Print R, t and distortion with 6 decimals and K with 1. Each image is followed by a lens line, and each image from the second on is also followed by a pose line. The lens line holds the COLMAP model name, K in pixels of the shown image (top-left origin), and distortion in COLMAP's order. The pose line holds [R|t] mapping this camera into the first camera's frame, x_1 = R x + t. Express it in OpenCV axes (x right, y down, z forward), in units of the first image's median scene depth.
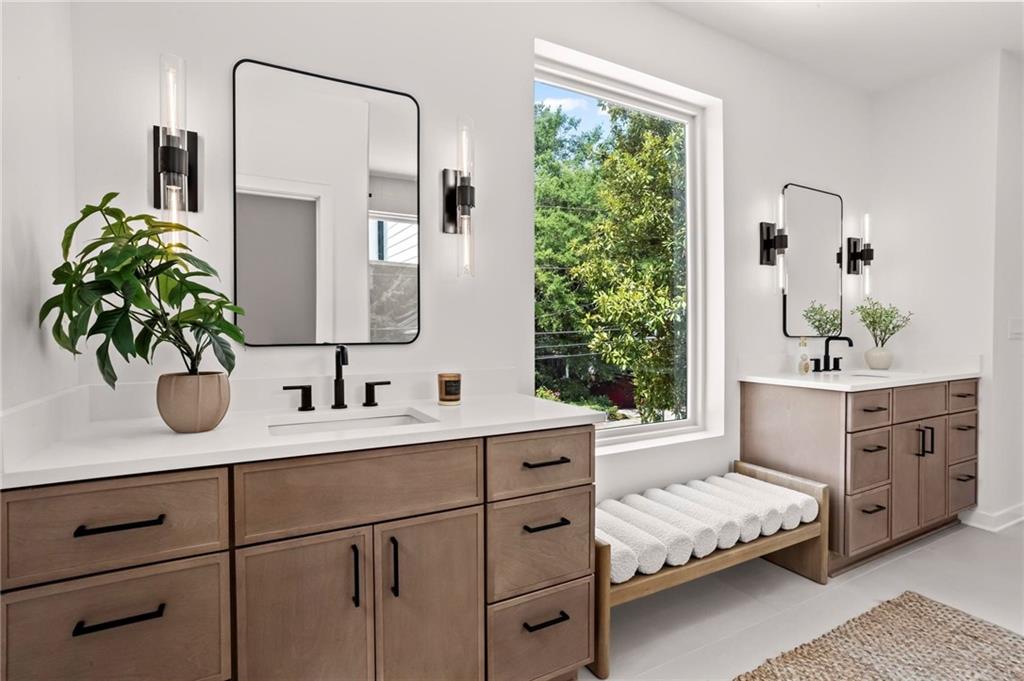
lens RADIAL K [[497.3, 0, 510.8], [0, 497.3, 342.6], [0, 0, 1]] dist [-0.004964, 0.001316]
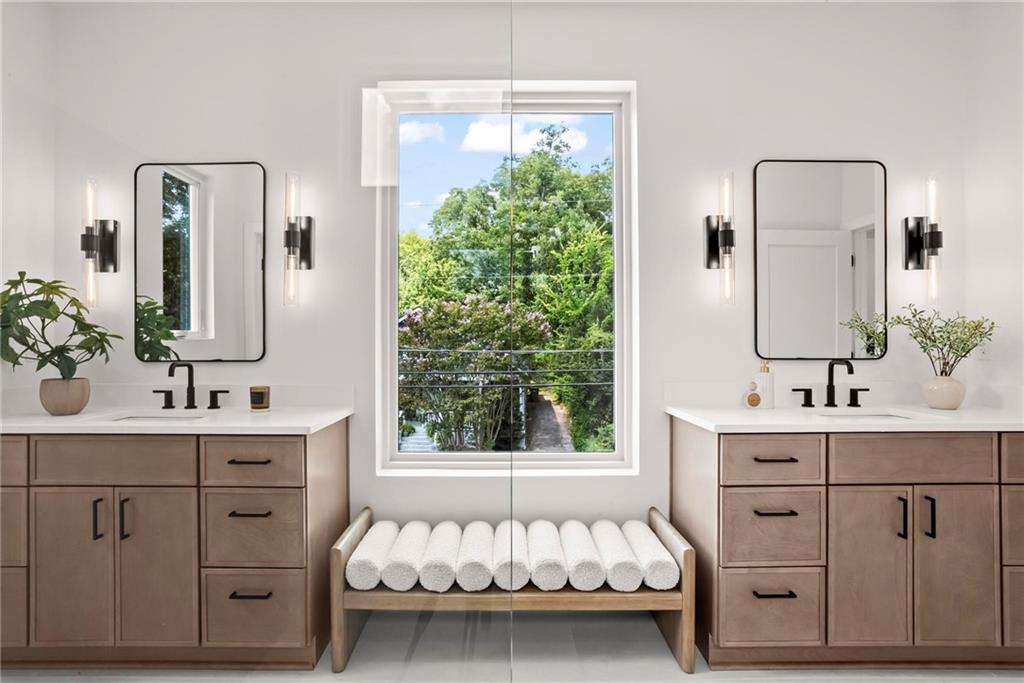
lens RADIAL K [[565.4, 0, 511.0], [0, 565.4, 340.5], [0, 0, 1]] dist [-0.006868, 0.003487]
pose [[0.872088, -0.000505, -0.489349, 1.083697], [-0.013290, 0.999606, -0.024717, -0.023788], [0.489169, 0.028059, 0.871738, 0.088128]]
